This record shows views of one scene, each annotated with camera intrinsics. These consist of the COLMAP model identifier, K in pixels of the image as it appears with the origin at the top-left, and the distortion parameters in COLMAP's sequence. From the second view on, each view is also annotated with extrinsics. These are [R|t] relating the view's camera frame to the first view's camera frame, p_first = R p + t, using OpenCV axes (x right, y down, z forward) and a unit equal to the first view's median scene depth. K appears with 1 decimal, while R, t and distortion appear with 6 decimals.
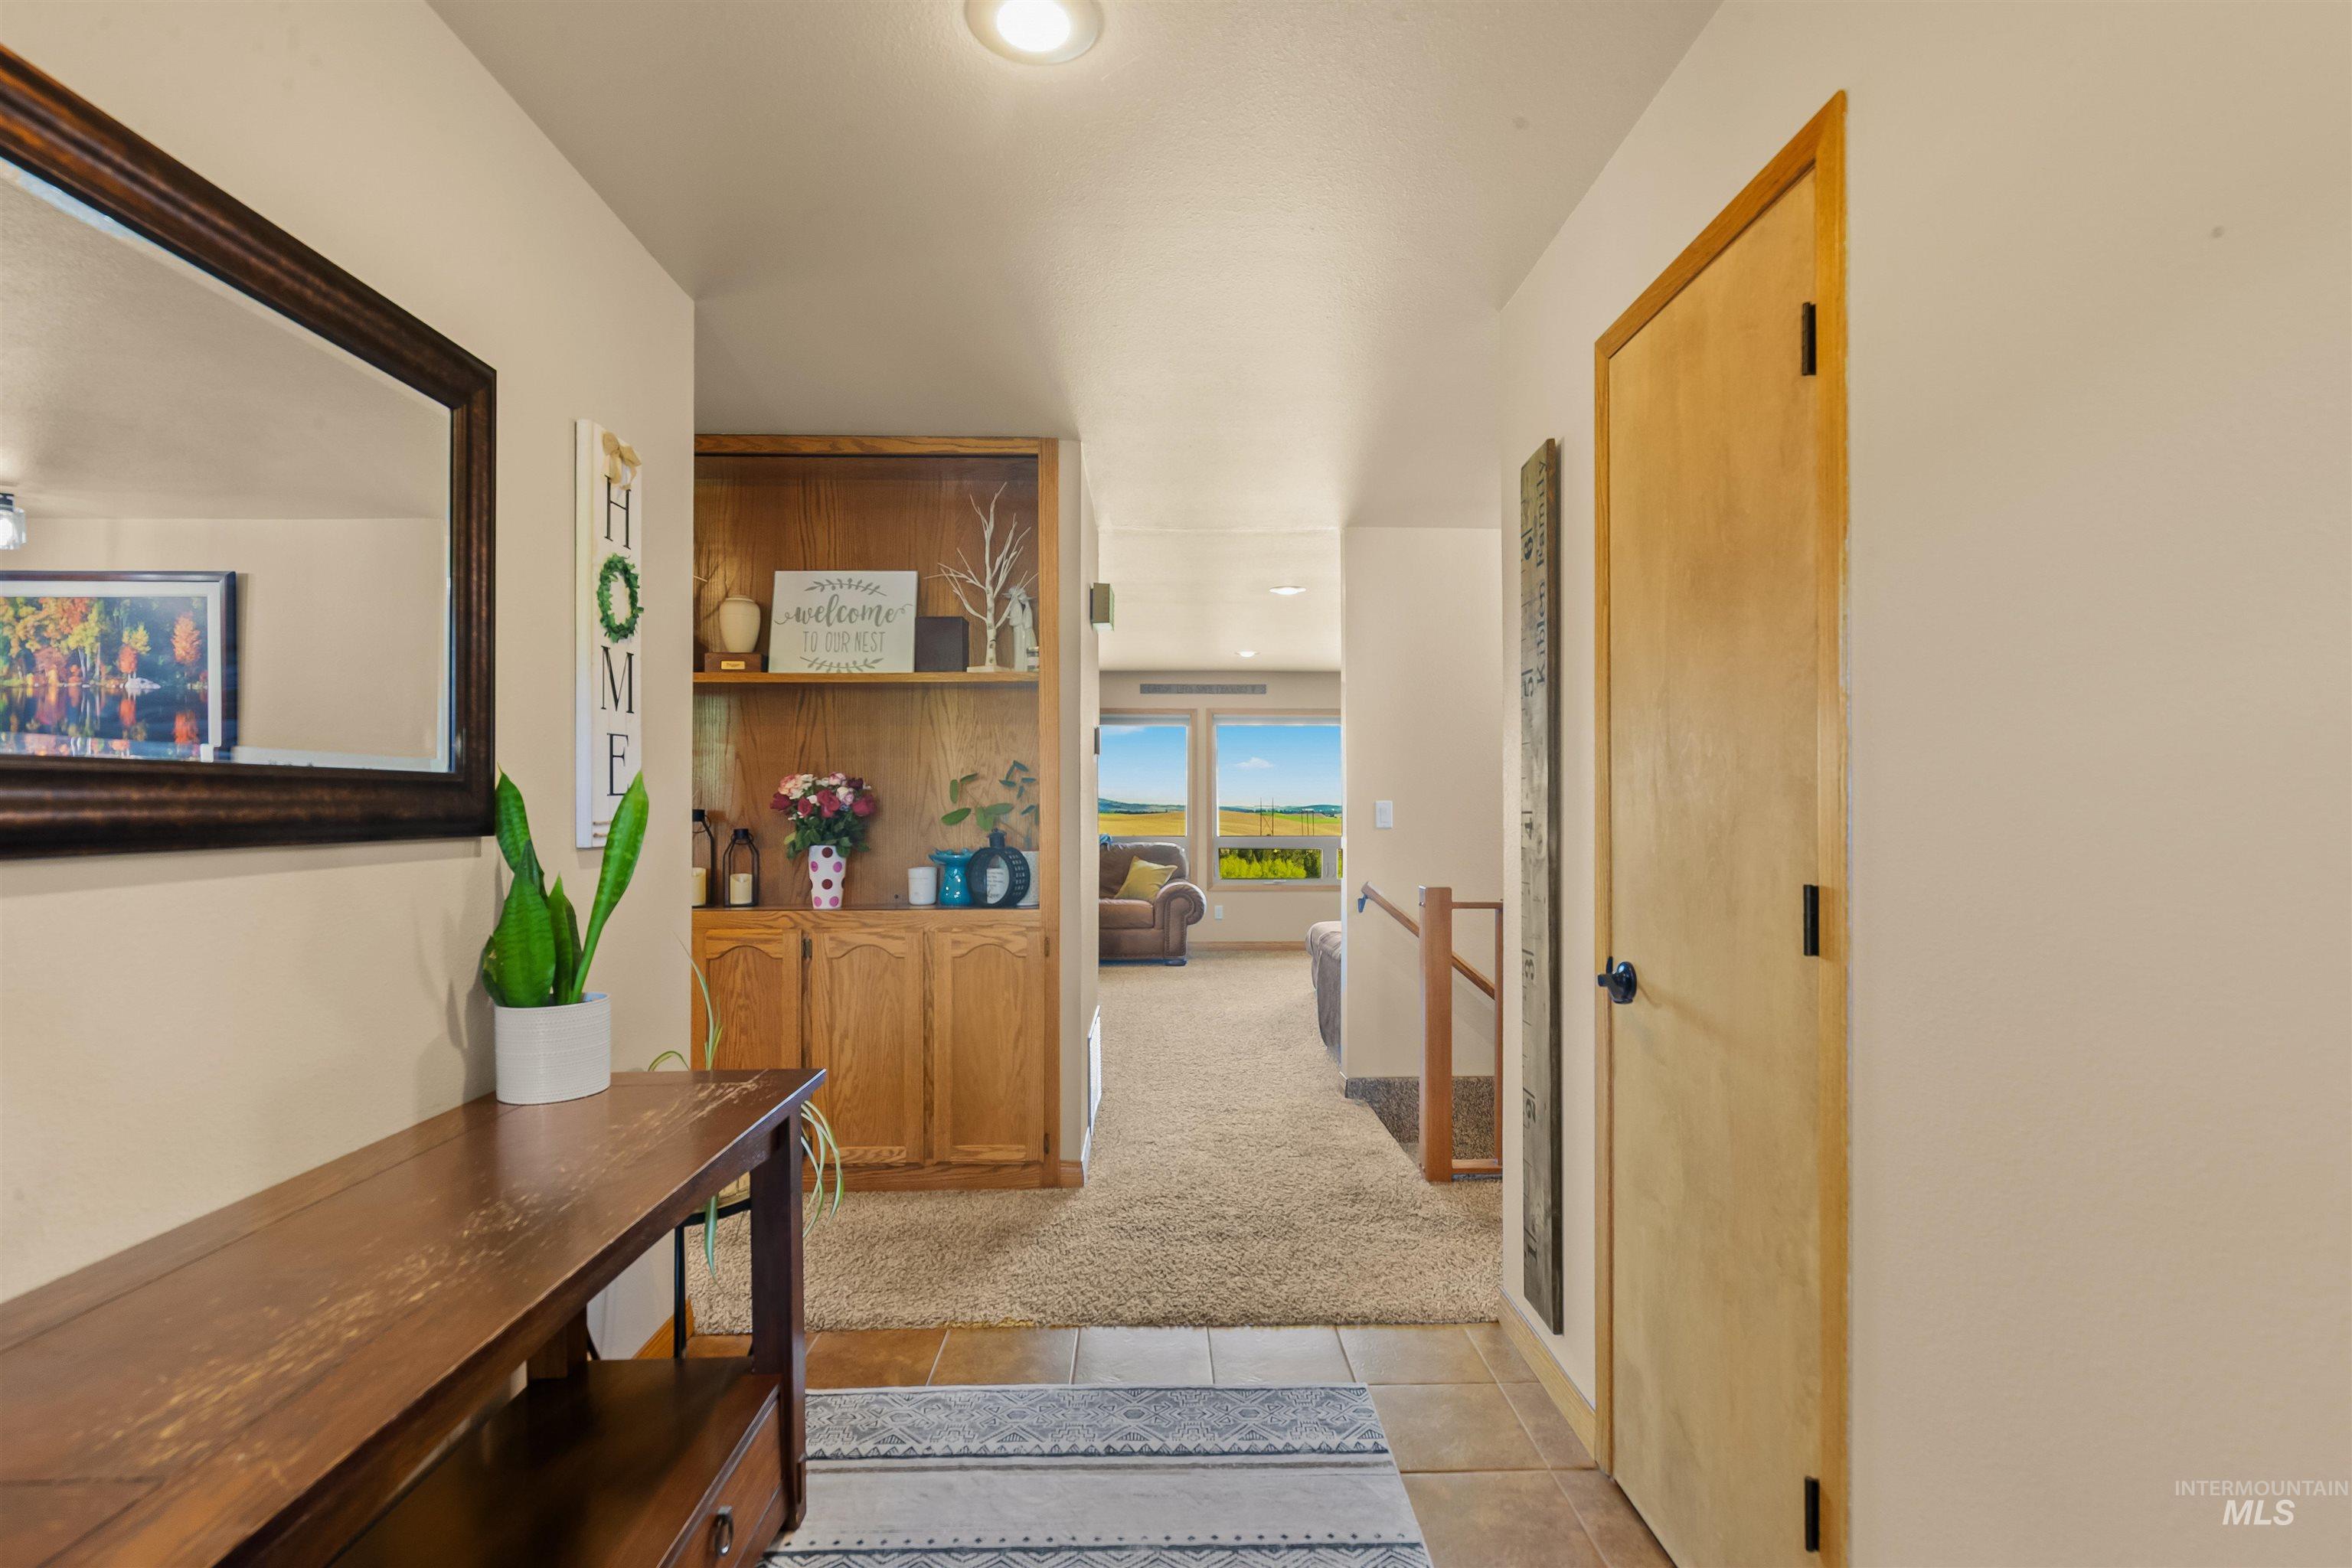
lens RADIAL K [[1087.4, 0, 1176.8], [0, 1087.4, 795.8], [0, 0, 1]] dist [-0.010220, 0.004114]
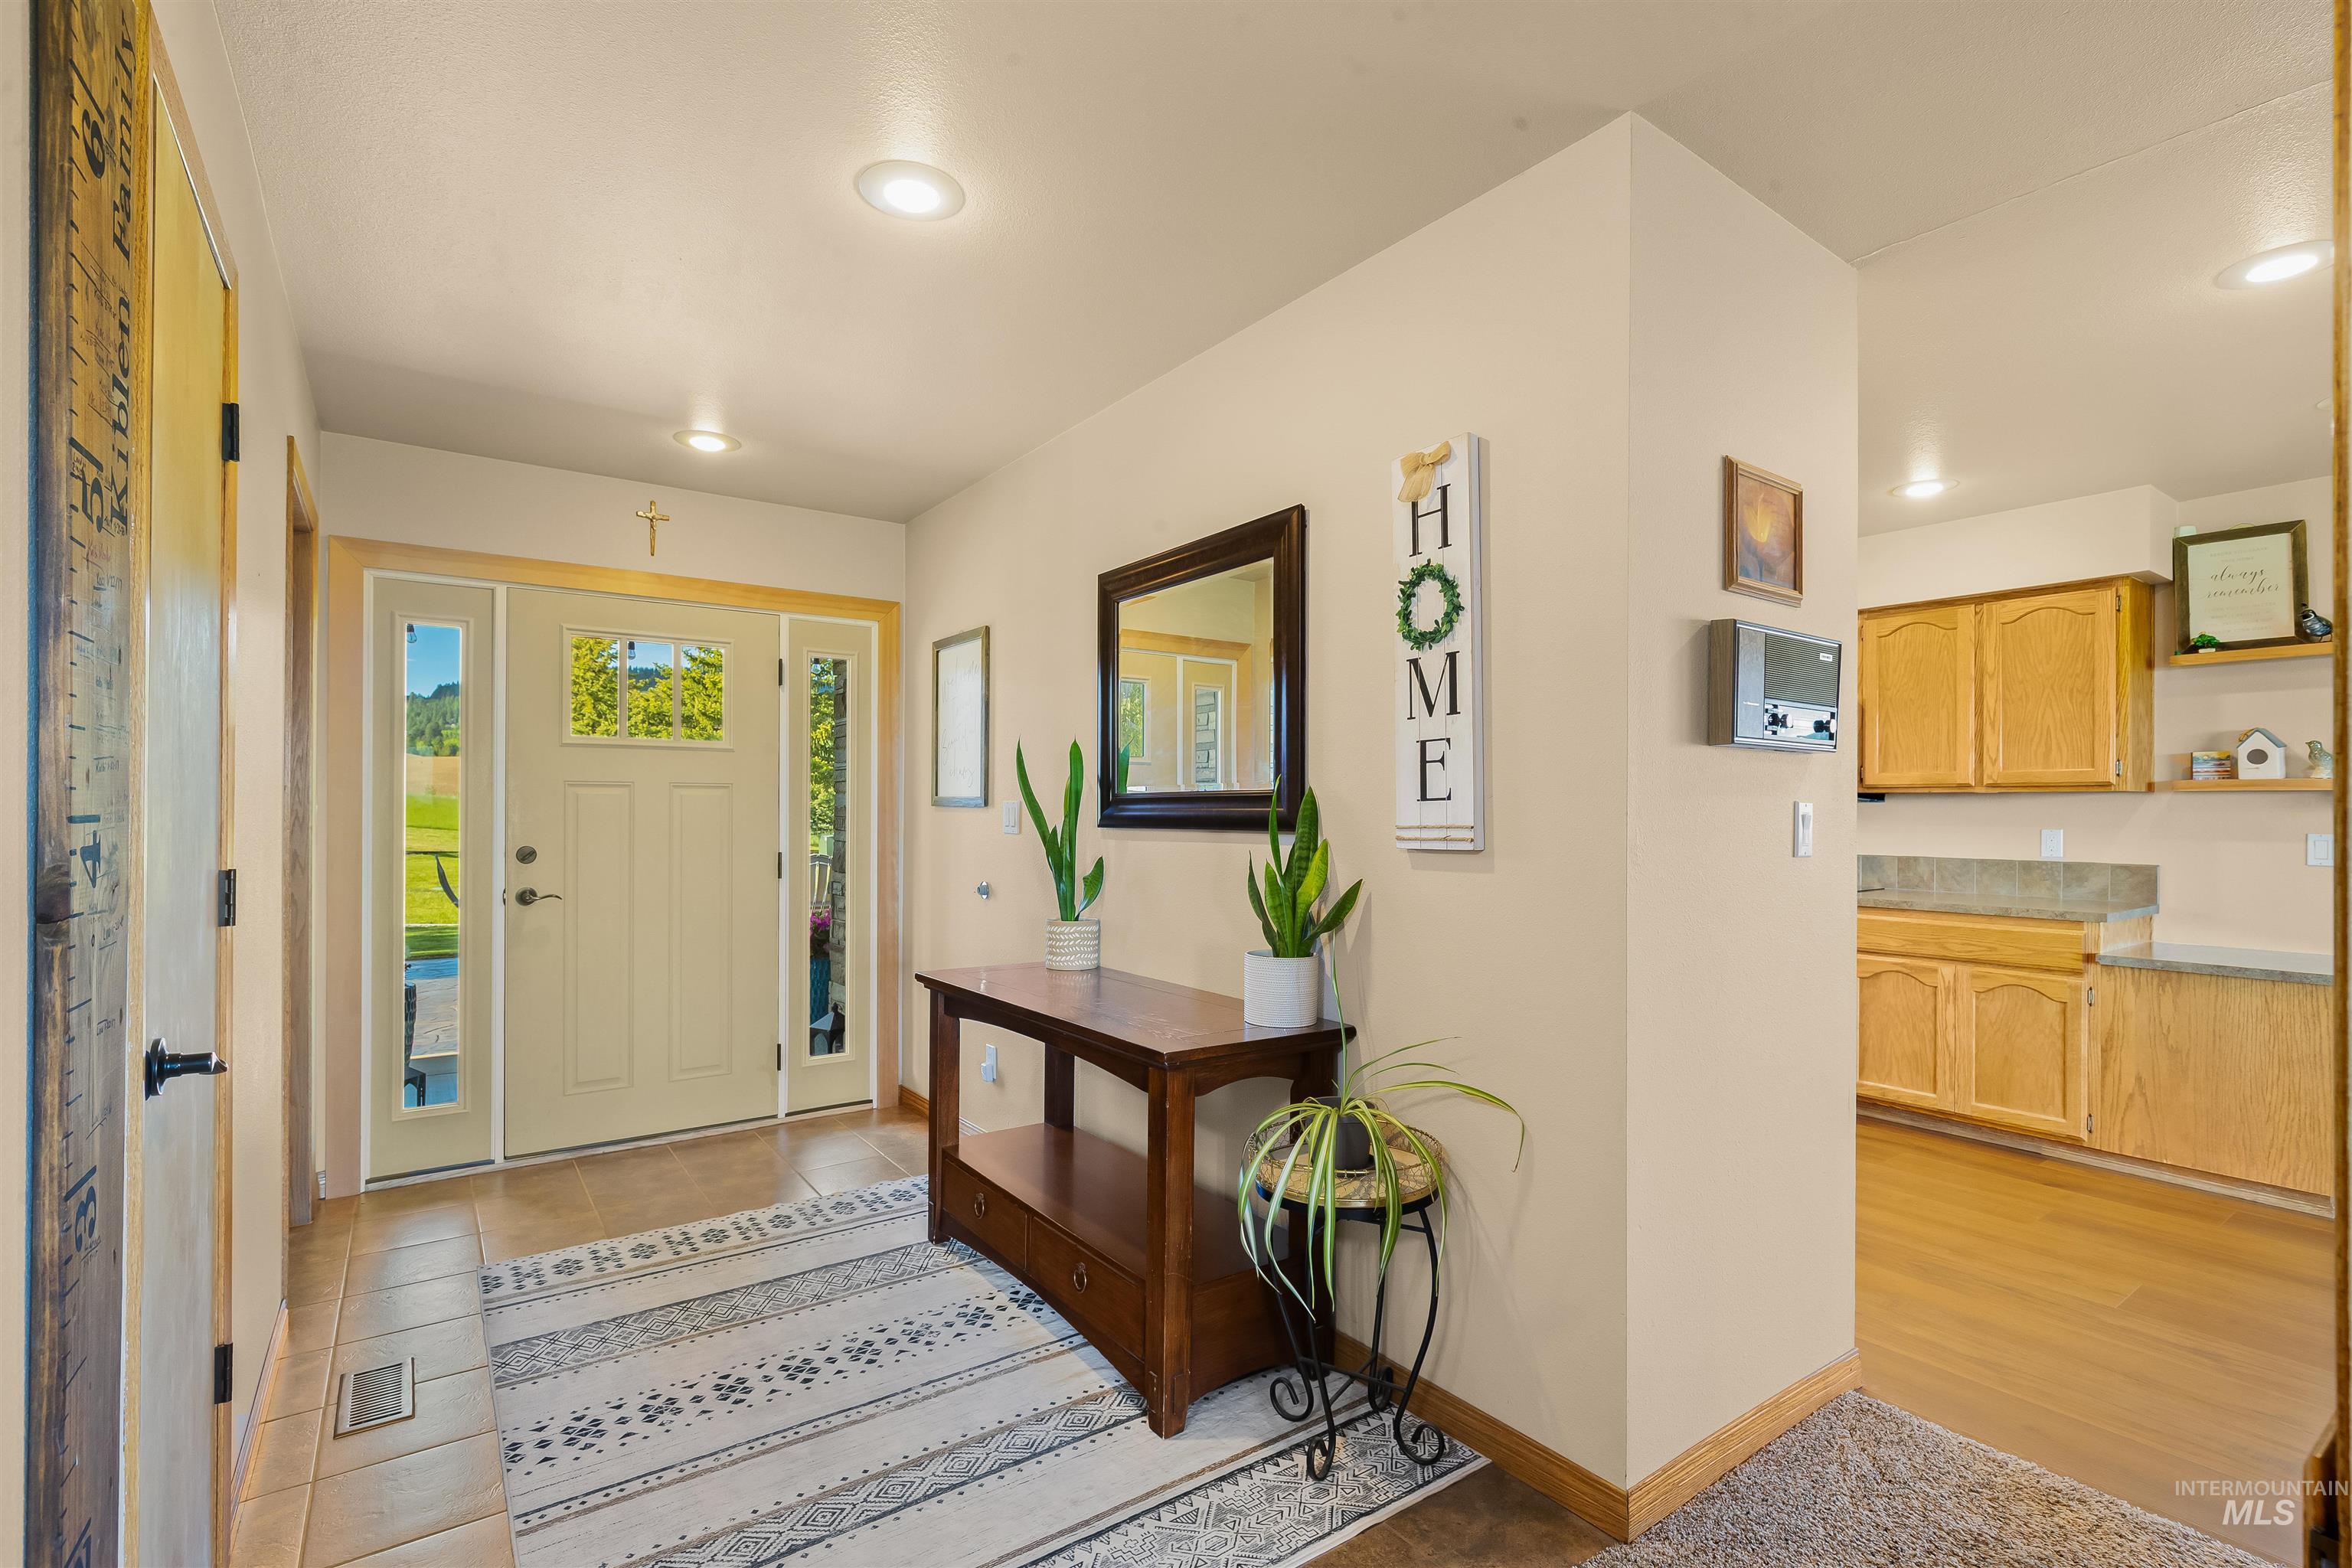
lens RADIAL K [[1087.4, 0, 1182.1], [0, 1087.4, 800.3], [0, 0, 1]] dist [-0.010220, 0.004114]
pose [[-0.826560, -0.006426, -0.562812, 0.291237], [0.004381, 0.999831, -0.017850, 0.019670], [0.562831, -0.017220, -0.826392, 2.043717]]
